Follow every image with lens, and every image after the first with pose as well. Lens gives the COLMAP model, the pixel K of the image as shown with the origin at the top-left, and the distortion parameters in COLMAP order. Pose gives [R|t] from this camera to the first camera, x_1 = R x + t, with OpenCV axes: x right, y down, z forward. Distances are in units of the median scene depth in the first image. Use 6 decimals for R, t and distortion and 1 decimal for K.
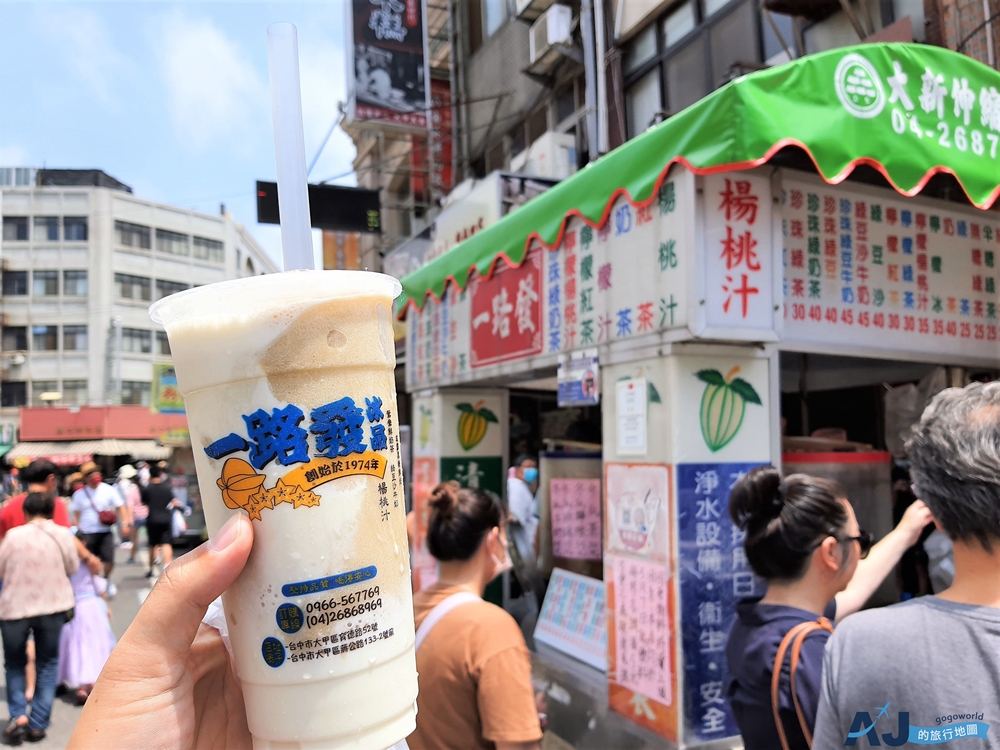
lens RADIAL K [[886.1, 0, 508.0], [0, 886.1, 382.3], [0, 0, 1]] dist [0.015752, -0.035868]
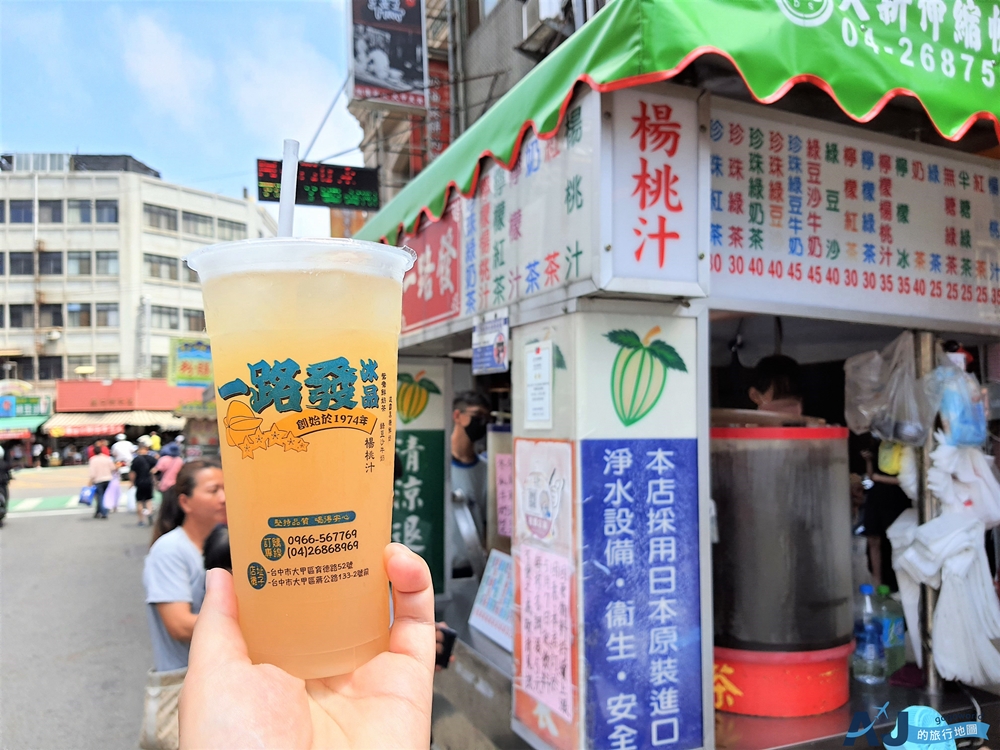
lens RADIAL K [[834.7, 0, 500.3], [0, 834.7, 377.5], [0, 0, 1]] dist [0.015404, -0.032664]
pose [[0.999584, 0.003699, -0.028612, 0.114002], [-0.003066, 0.999750, 0.022159, 0.012268], [0.028686, -0.022062, 0.999345, 0.167052]]
